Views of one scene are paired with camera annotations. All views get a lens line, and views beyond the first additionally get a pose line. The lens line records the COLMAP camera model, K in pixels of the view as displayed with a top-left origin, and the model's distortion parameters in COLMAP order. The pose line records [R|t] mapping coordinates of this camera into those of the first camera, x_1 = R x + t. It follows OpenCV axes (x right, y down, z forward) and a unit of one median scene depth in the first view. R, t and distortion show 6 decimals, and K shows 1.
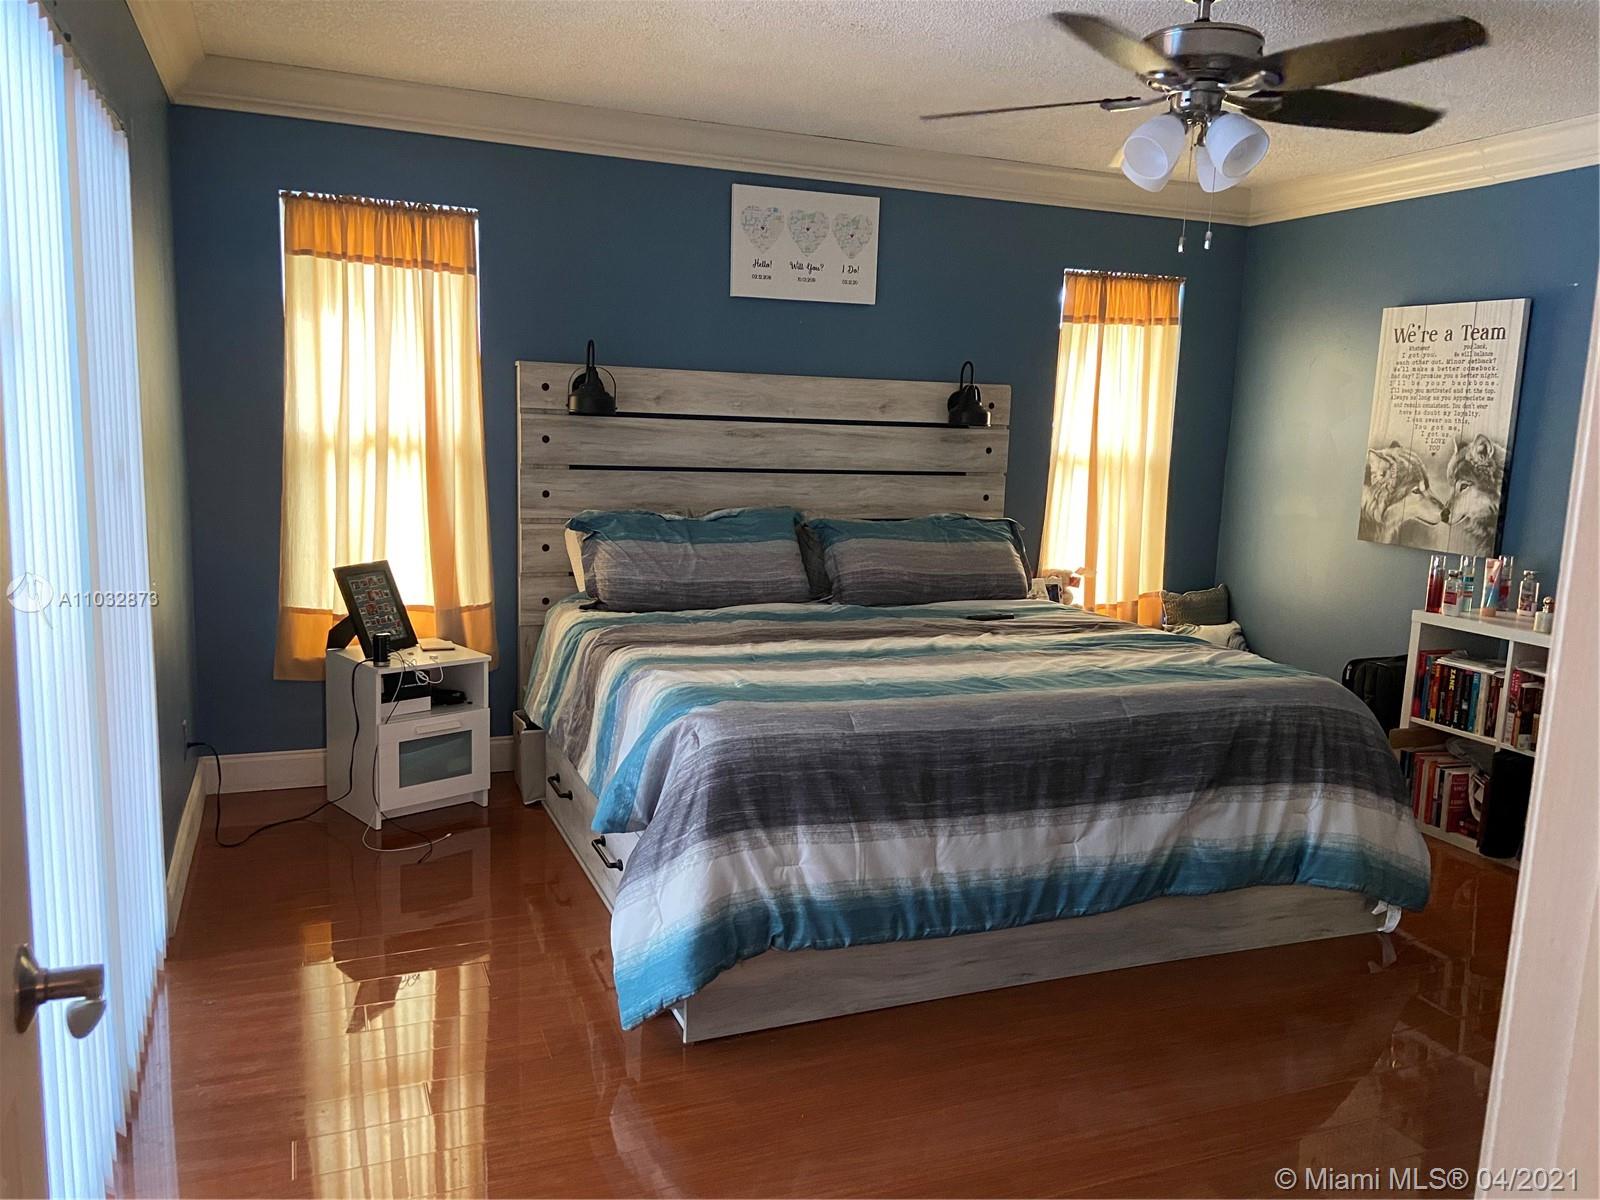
lens RADIAL K [[1207.9, 0, 800.0], [0, 1207.9, 600.0], [0, 0, 1]] dist [0.120216, -0.143835]
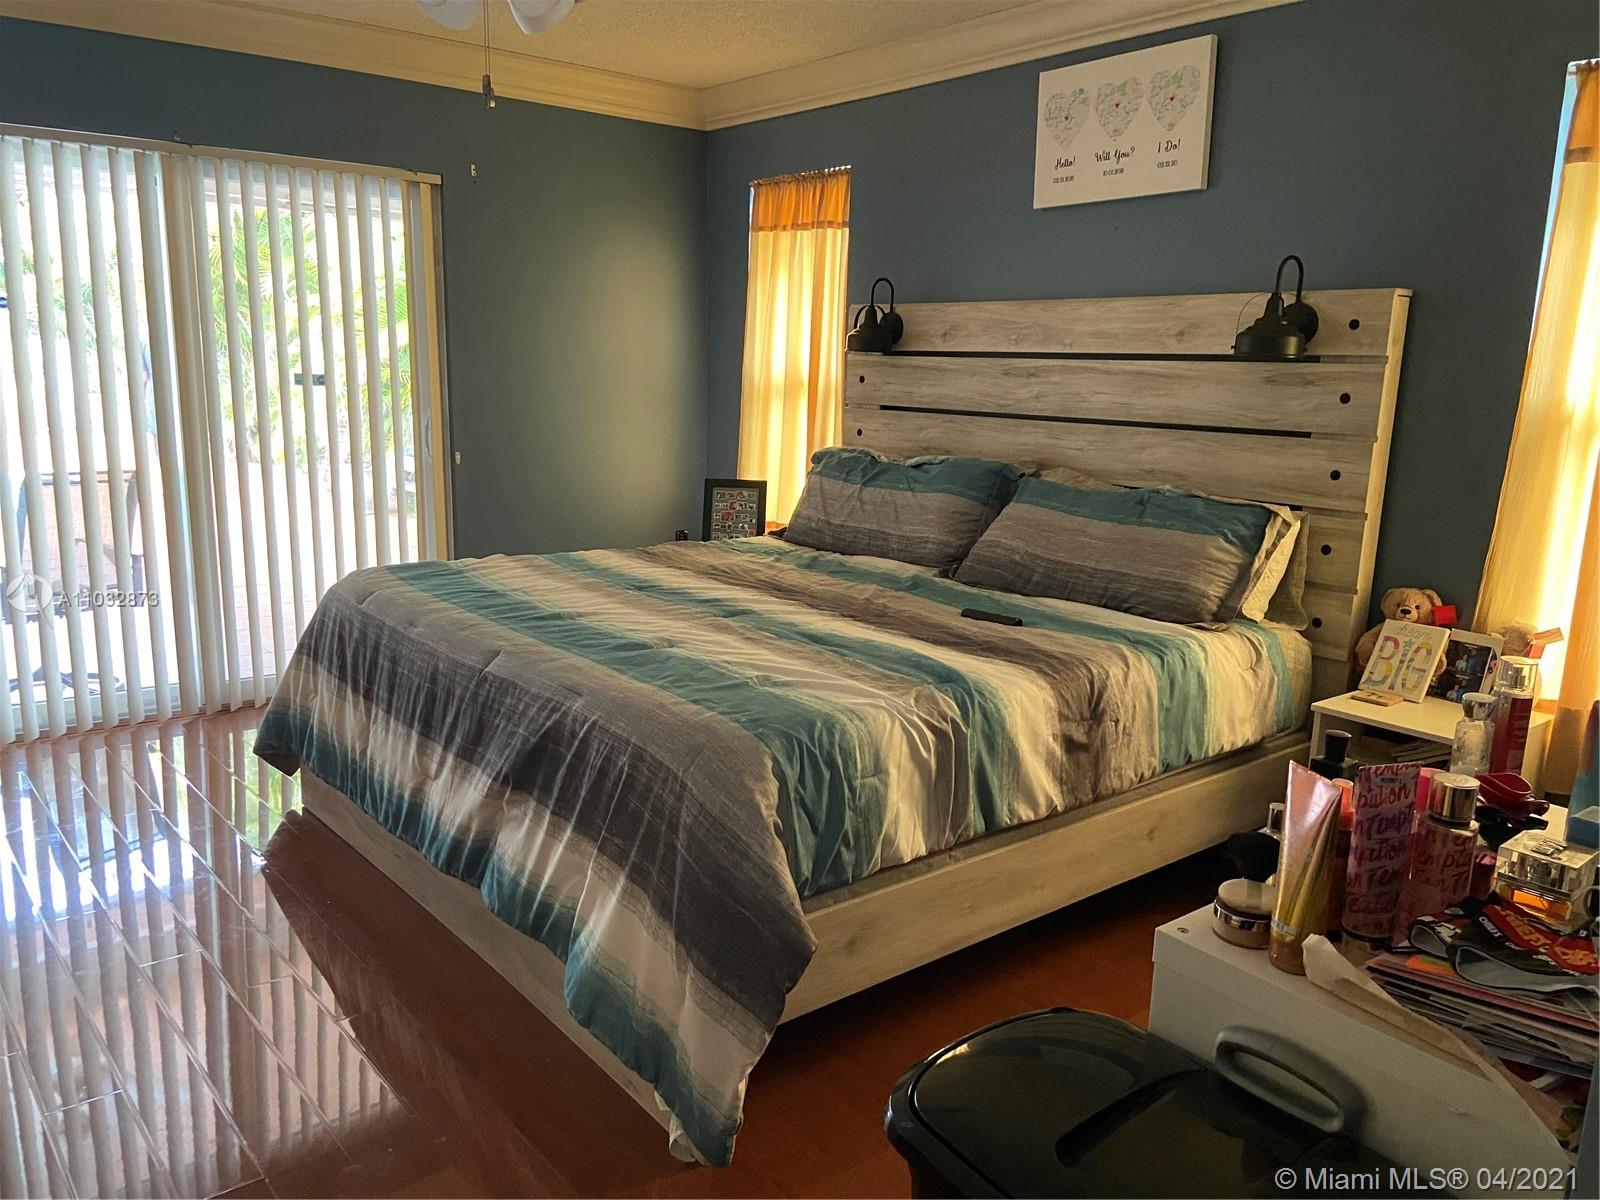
lens RADIAL K [[1207.9, 0, 800.0], [0, 1207.9, 600.0], [0, 0, 1]] dist [0.120216, -0.143835]
pose [[0.299935, 0.161891, -0.940122, 0.731301], [-0.159341, 0.980152, 0.117949, -0.057166], [0.940558, 0.114423, 0.319778, 0.598970]]
